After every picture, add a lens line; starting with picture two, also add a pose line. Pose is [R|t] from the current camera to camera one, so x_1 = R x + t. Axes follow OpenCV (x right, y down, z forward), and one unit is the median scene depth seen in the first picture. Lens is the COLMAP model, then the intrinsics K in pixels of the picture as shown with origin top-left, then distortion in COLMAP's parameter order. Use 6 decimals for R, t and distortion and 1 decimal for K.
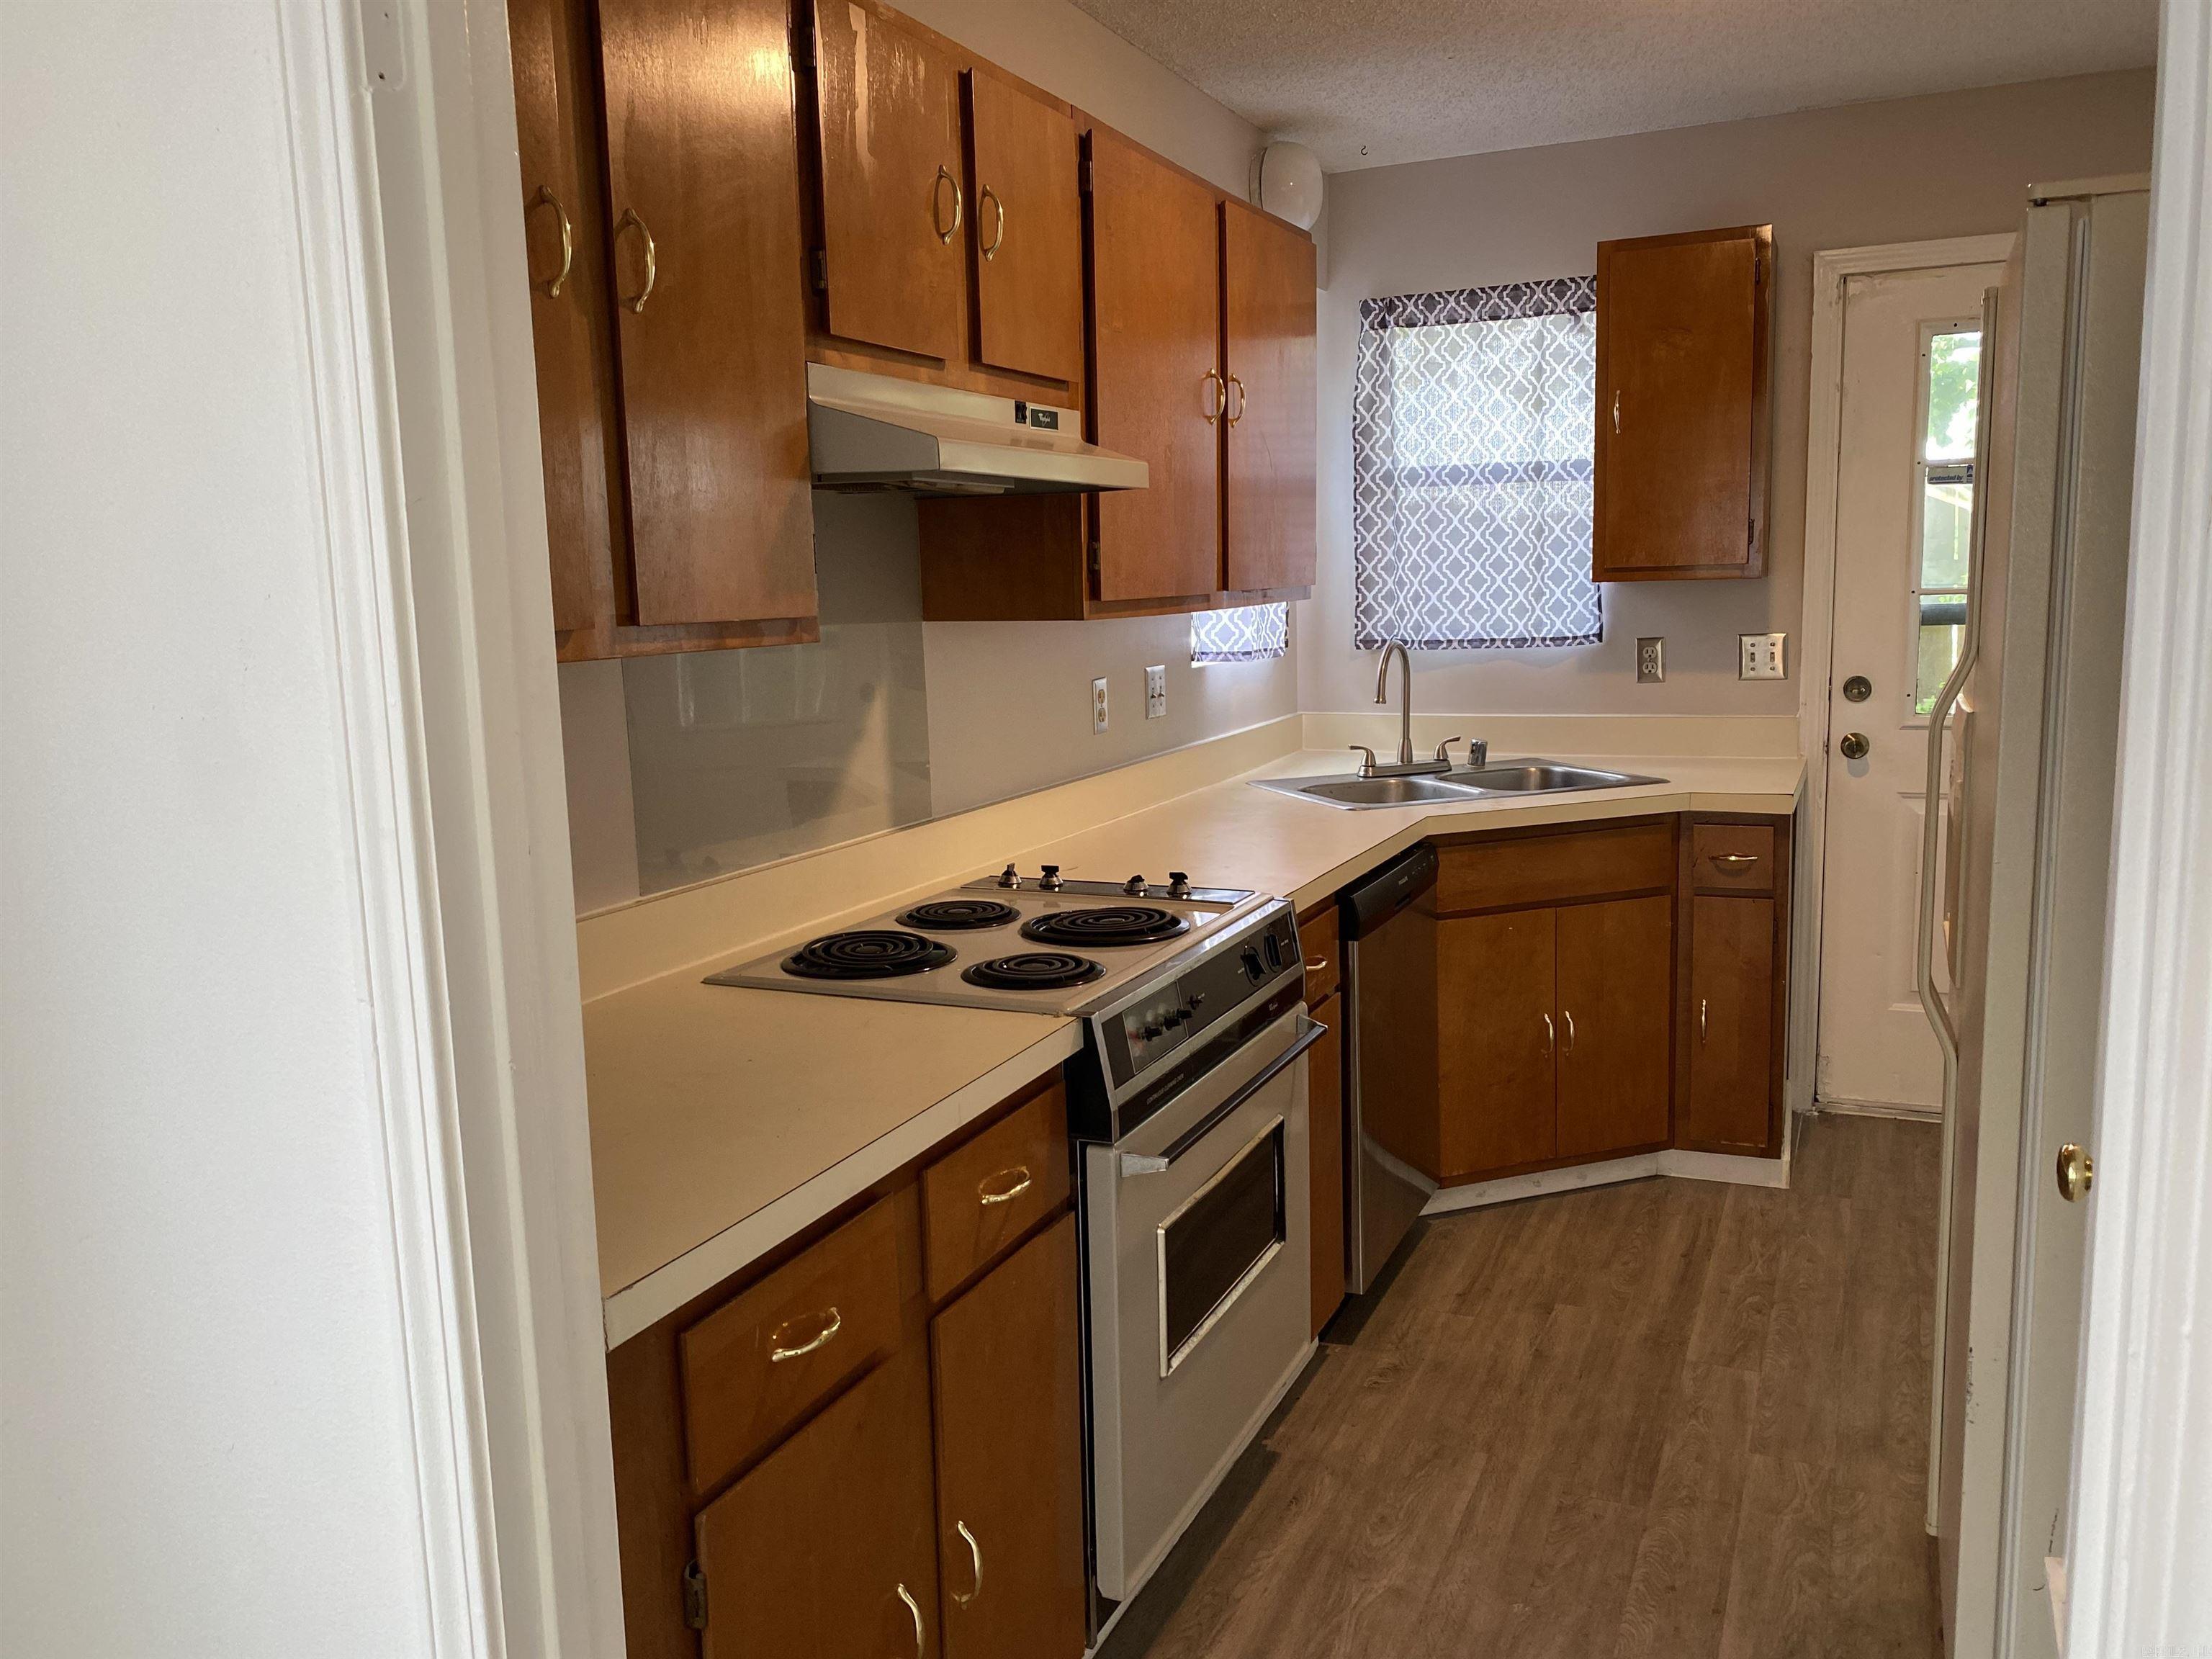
lens RADIAL K [[1637.2, 0, 1101.2], [0, 1637.2, 840.5], [0, 0, 1]] dist [0.014314, -0.027222]
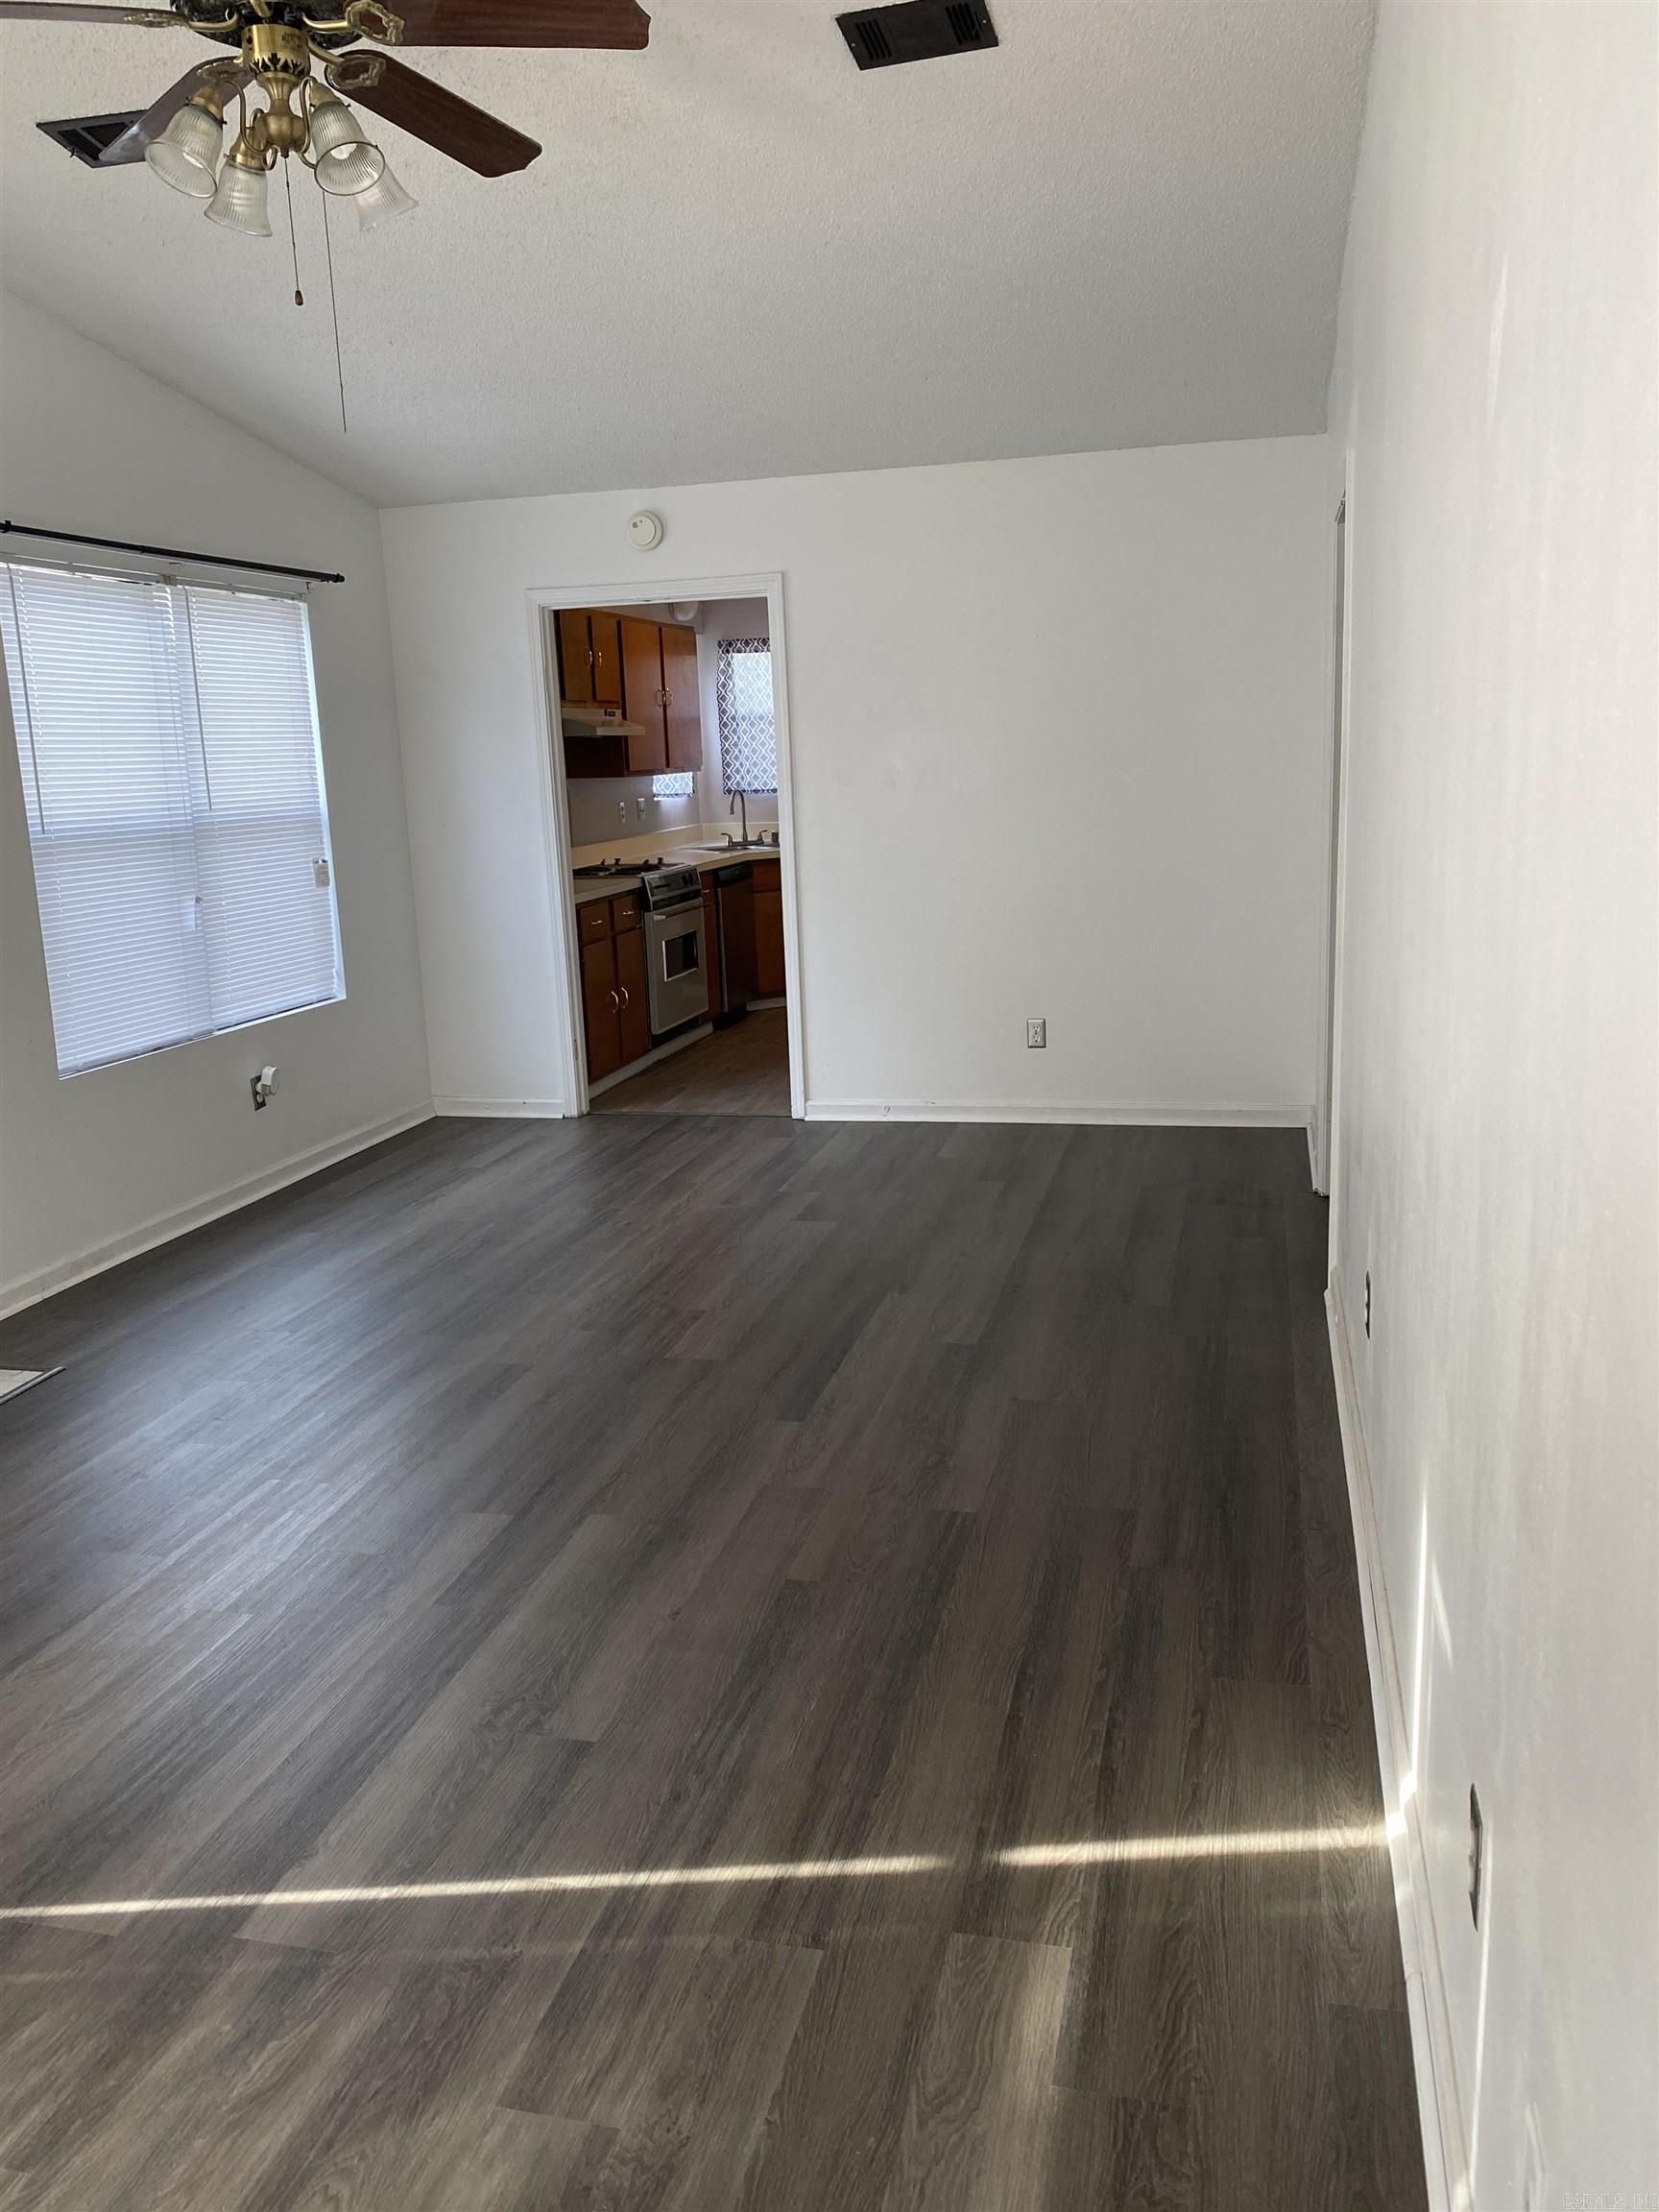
lens RADIAL K [[1637.2, 0, 825.5], [0, 1637.2, 1102.9], [0, 0, 1]] dist [0.014314, -0.027222]
pose [[0.982735, -0.053257, 0.177191, -0.217908], [0.045306, 0.997789, 0.048622, 0.343618], [-0.179388, -0.039755, 0.982975, -2.124703]]
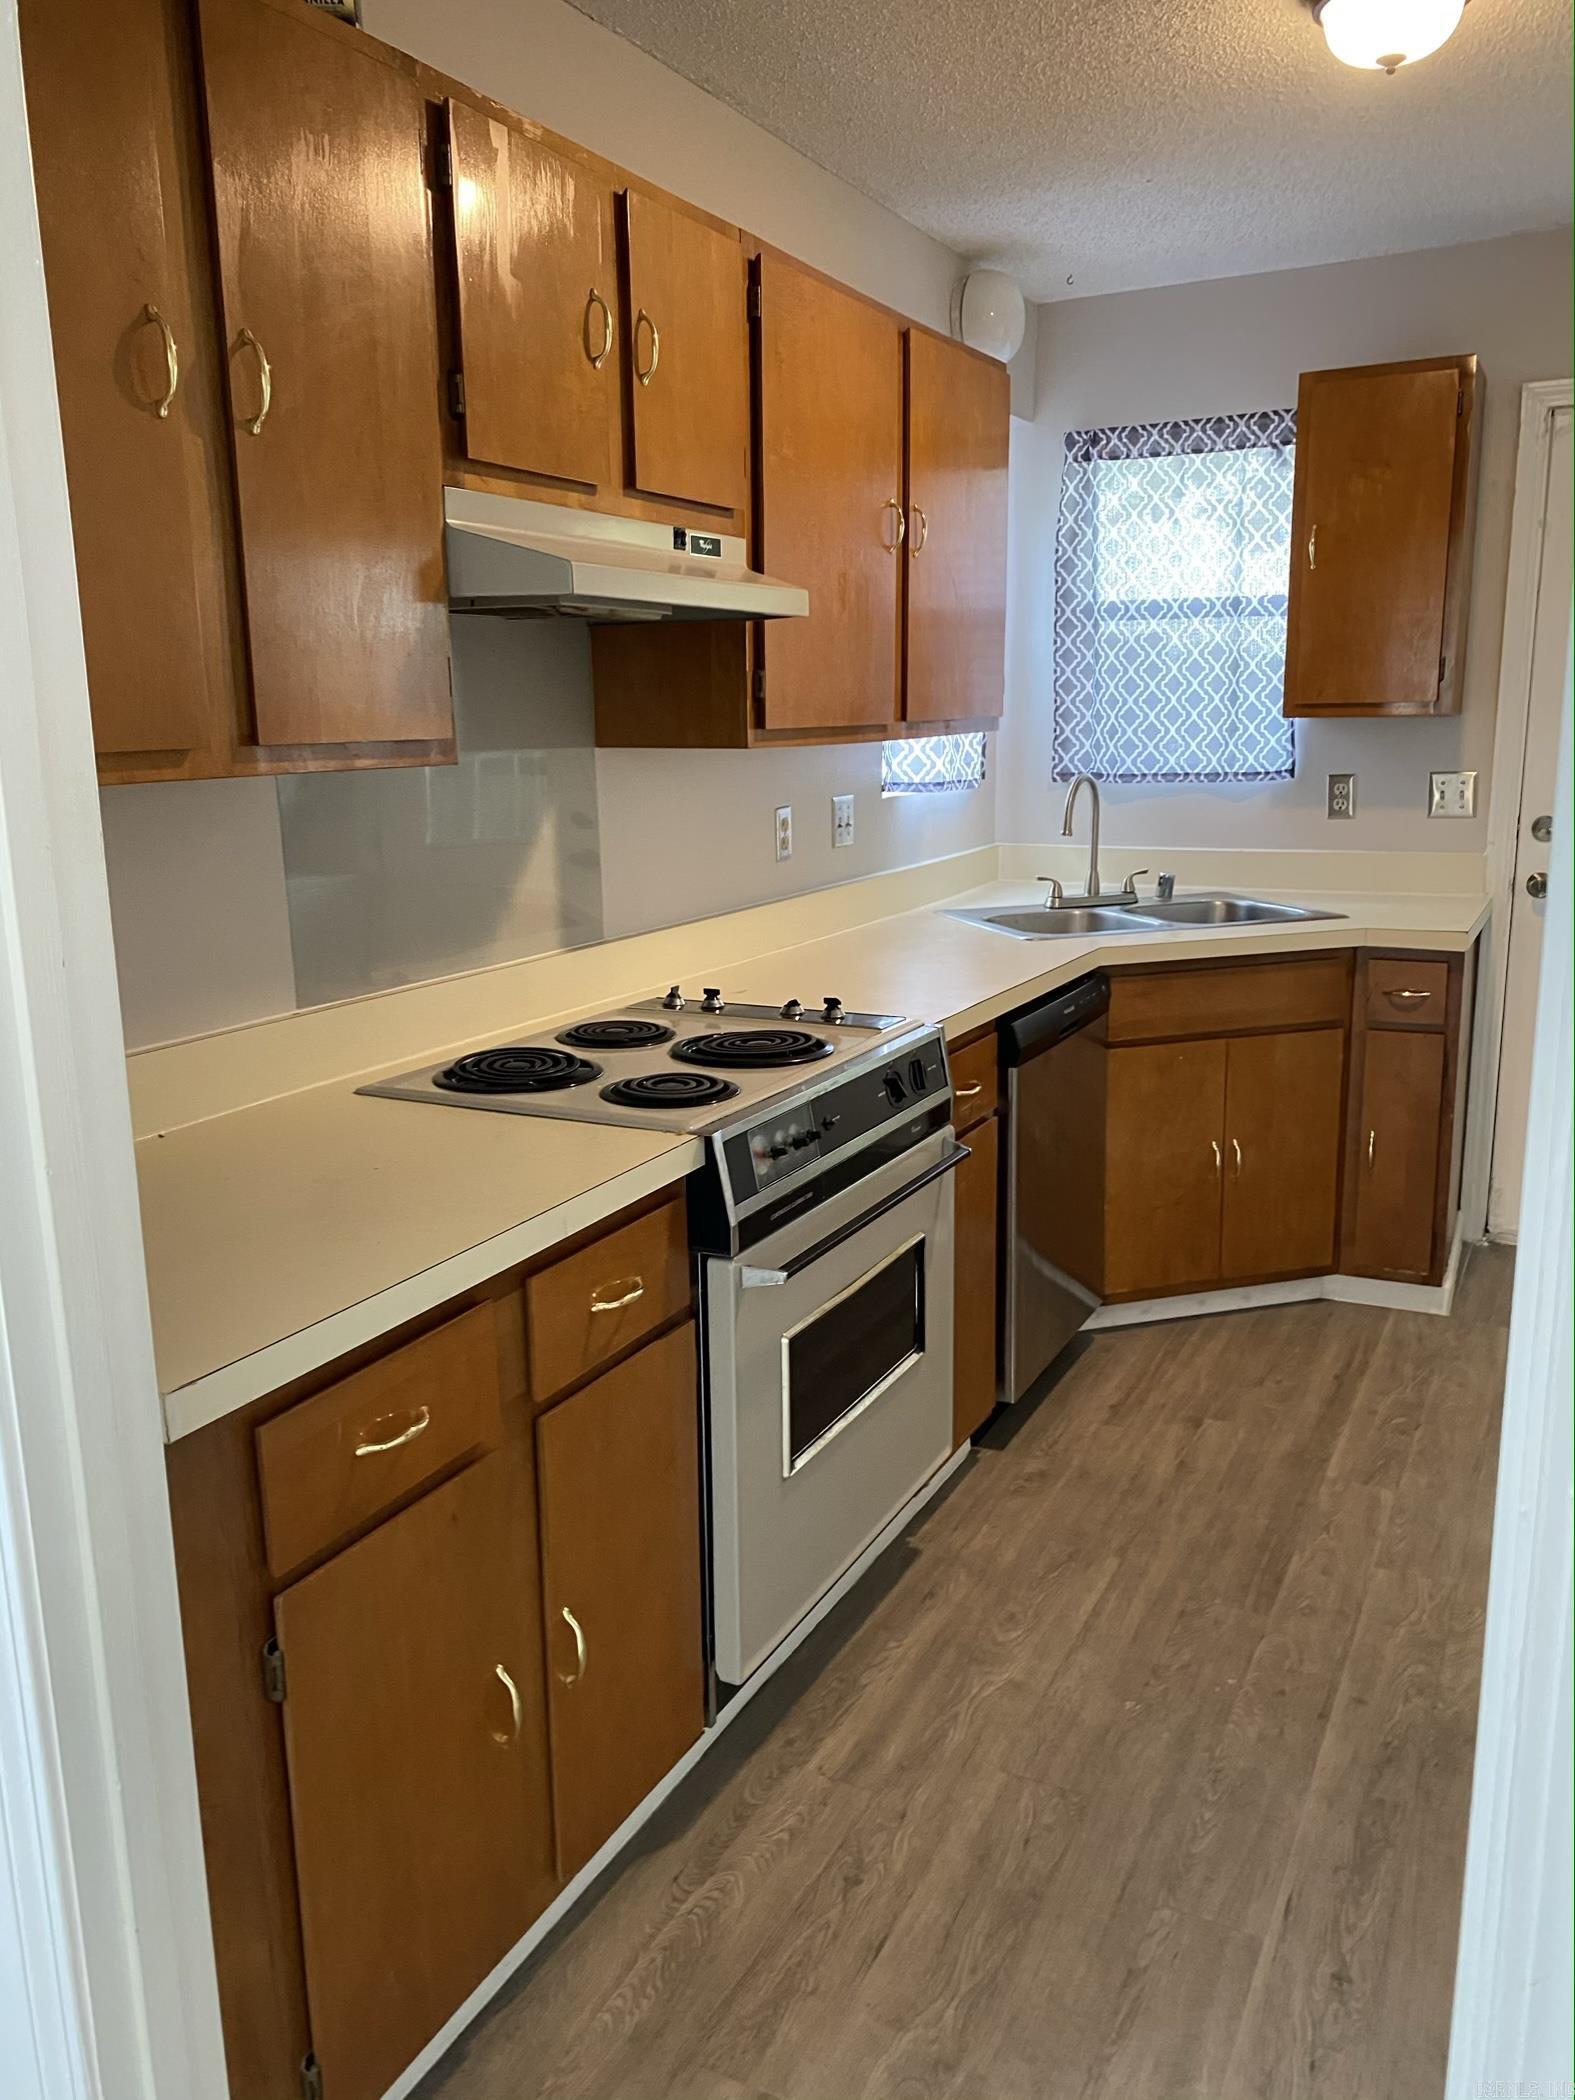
lens RADIAL K [[1554.3, 0, 778.2], [0, 1554.3, 1063.8], [0, 0, 1]] dist [0.014314, -0.027222]
pose [[0.998594, 0.021941, -0.048259, 0.059311], [-0.018808, 0.997744, 0.064444, -0.000898], [0.049564, -0.063446, 0.996754, 0.019490]]
